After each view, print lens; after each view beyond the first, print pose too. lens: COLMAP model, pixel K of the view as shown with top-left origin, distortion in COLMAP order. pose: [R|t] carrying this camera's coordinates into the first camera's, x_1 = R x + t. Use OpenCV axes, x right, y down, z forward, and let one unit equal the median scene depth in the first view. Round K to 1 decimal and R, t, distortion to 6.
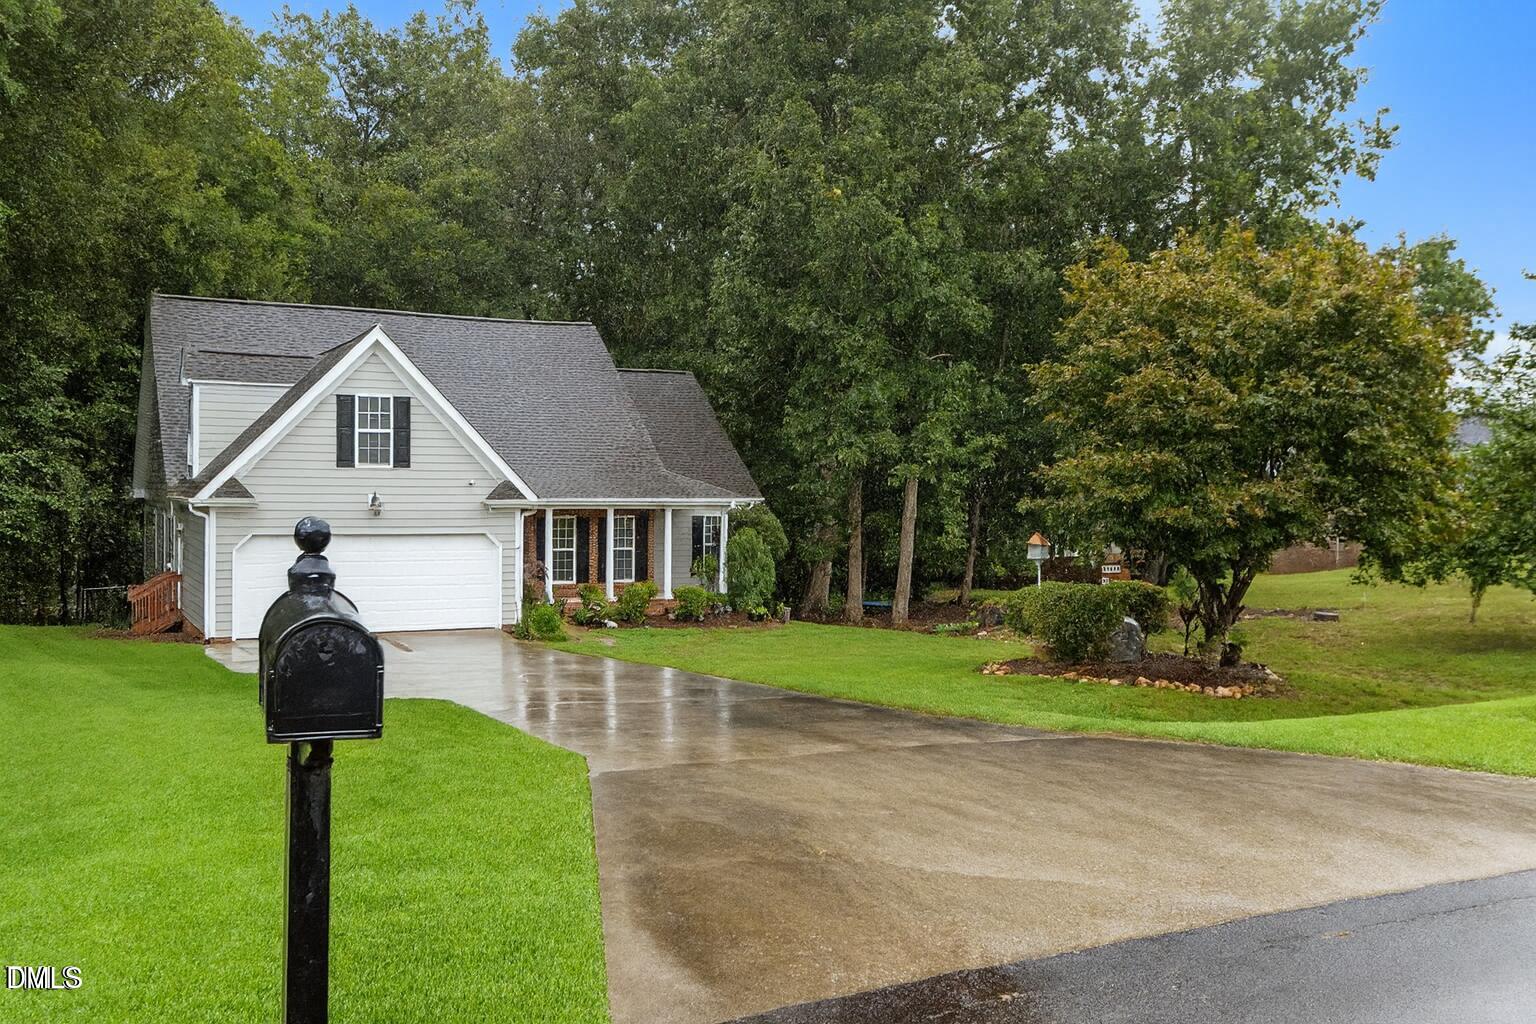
lens RADIAL K [[1876.2, 0, 767.7], [0, 1876.2, 511.7], [0, 0, 1]] dist [-0.005099, -0.010520]
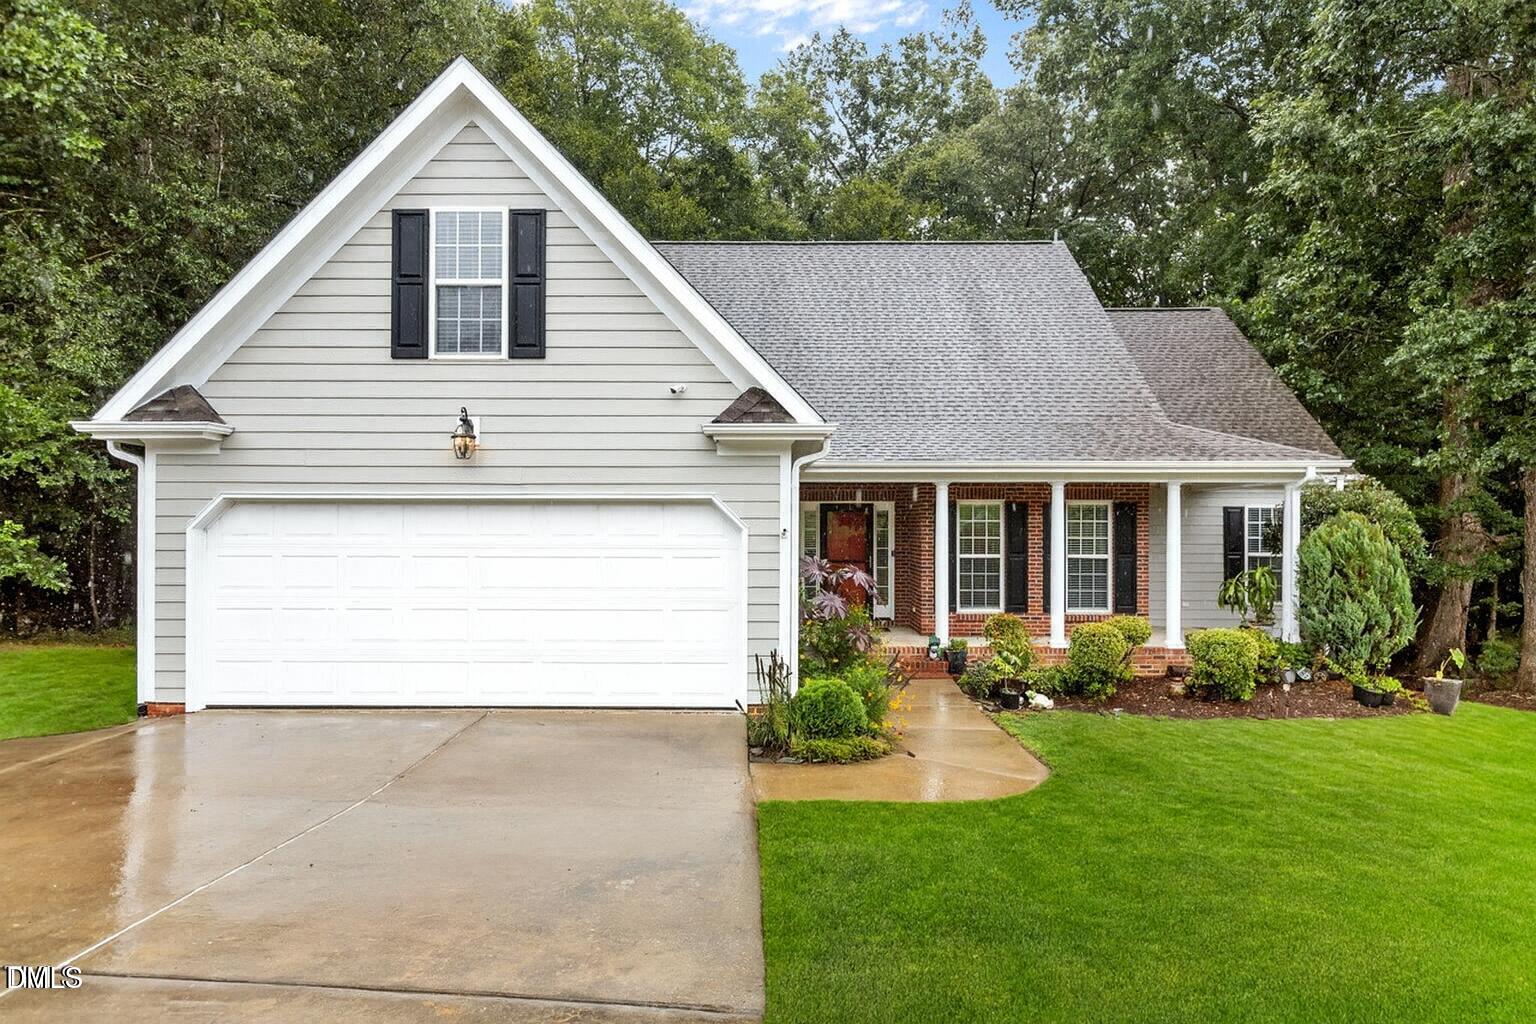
lens RADIAL K [[912.4, 0, 767.0], [0, 912.4, 521.2], [0, 0, 1]] dist [0.004769, 0.000101]
pose [[0.873443, -0.013128, -0.486749, -0.027716], [-0.010681, 0.998879, -0.046106, 0.023785], [0.486809, 0.045470, 0.872324, 0.729109]]
